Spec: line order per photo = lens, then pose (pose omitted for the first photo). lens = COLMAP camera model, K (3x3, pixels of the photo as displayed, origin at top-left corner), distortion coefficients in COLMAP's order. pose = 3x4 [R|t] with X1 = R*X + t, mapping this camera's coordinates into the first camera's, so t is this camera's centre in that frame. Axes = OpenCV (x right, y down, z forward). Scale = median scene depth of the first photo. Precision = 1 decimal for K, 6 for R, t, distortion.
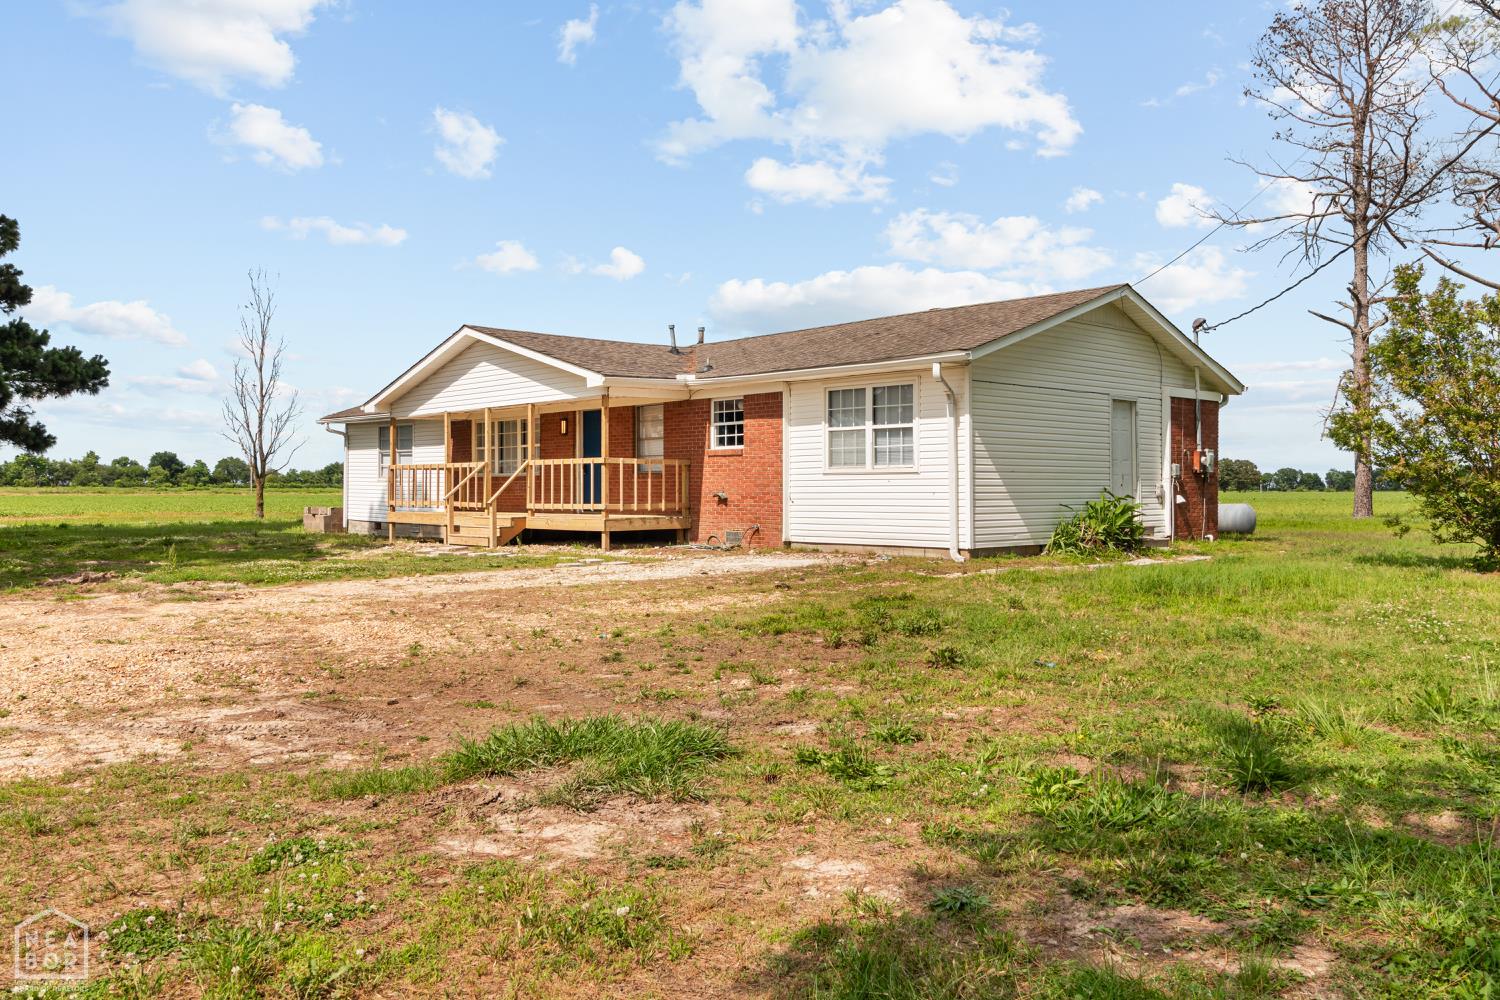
lens RADIAL K [[1249.3, 0, 752.0], [0, 1249.3, 494.1], [0, 0, 1]] dist [0.005939, -0.004387]
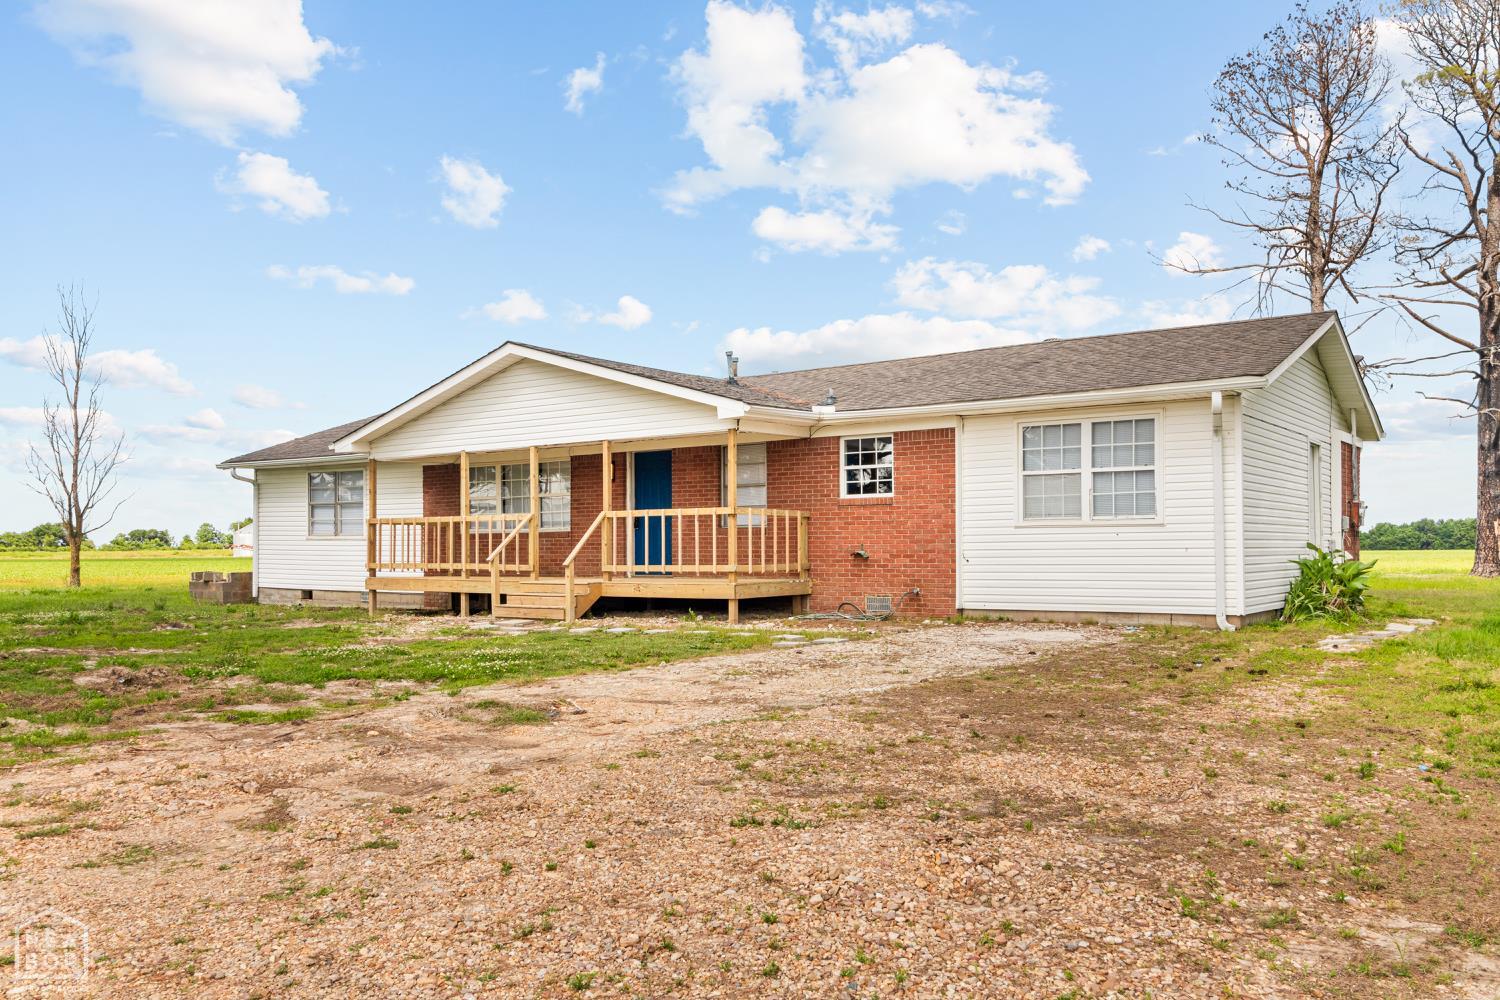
lens RADIAL K [[1249.3, 0, 734.9], [0, 1249.3, 562.2], [0, 0, 1]] dist [0.005939, -0.004387]
pose [[0.979215, -0.006156, 0.202734, -0.262784], [0.005102, 0.999971, 0.005722, 0.001497], [-0.202763, -0.004568, 0.979217, 0.202827]]
